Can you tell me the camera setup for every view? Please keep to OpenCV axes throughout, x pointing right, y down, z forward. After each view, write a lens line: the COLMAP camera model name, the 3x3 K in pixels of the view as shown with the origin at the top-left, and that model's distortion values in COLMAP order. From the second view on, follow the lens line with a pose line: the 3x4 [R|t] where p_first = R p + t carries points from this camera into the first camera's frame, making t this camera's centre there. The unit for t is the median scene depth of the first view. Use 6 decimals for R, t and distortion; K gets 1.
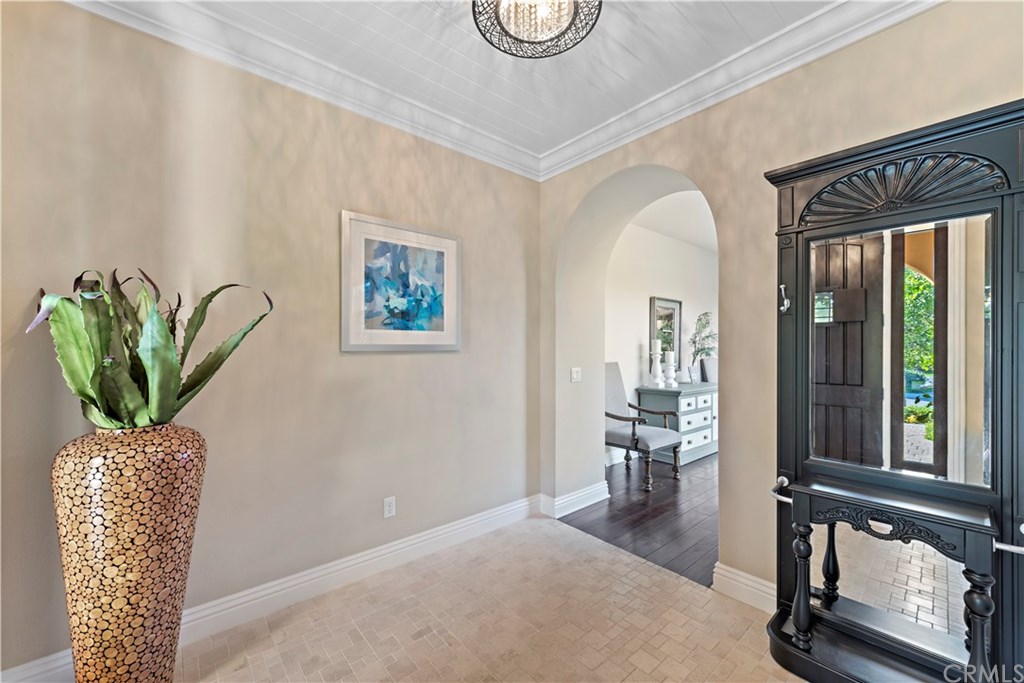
lens RADIAL K [[402.2, 0, 512.0], [0, 402.2, 344.8], [0, 0, 1]] dist [0.020942, -0.000063]
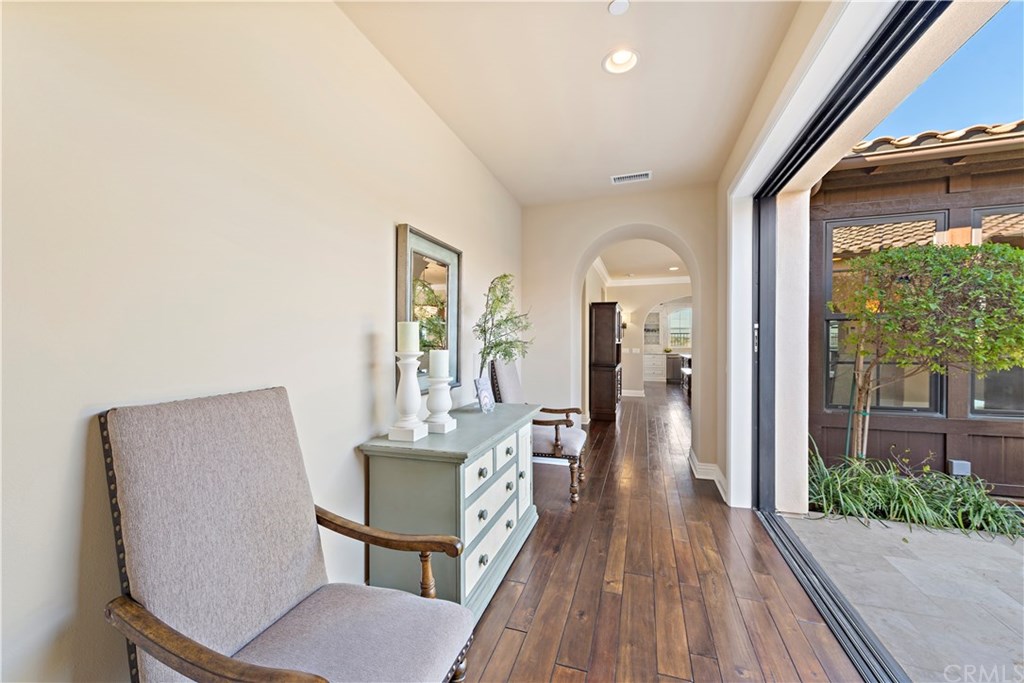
lens RADIAL K [[402.2, 0, 512.0], [0, 402.2, 344.8], [0, 0, 1]] dist [0.020942, -0.000063]
pose [[0.857290, -0.010779, 0.514720, 0.231041], [0.004579, 0.999901, 0.013313, 0.005385], [-0.514813, -0.009056, 0.857255, 0.577446]]
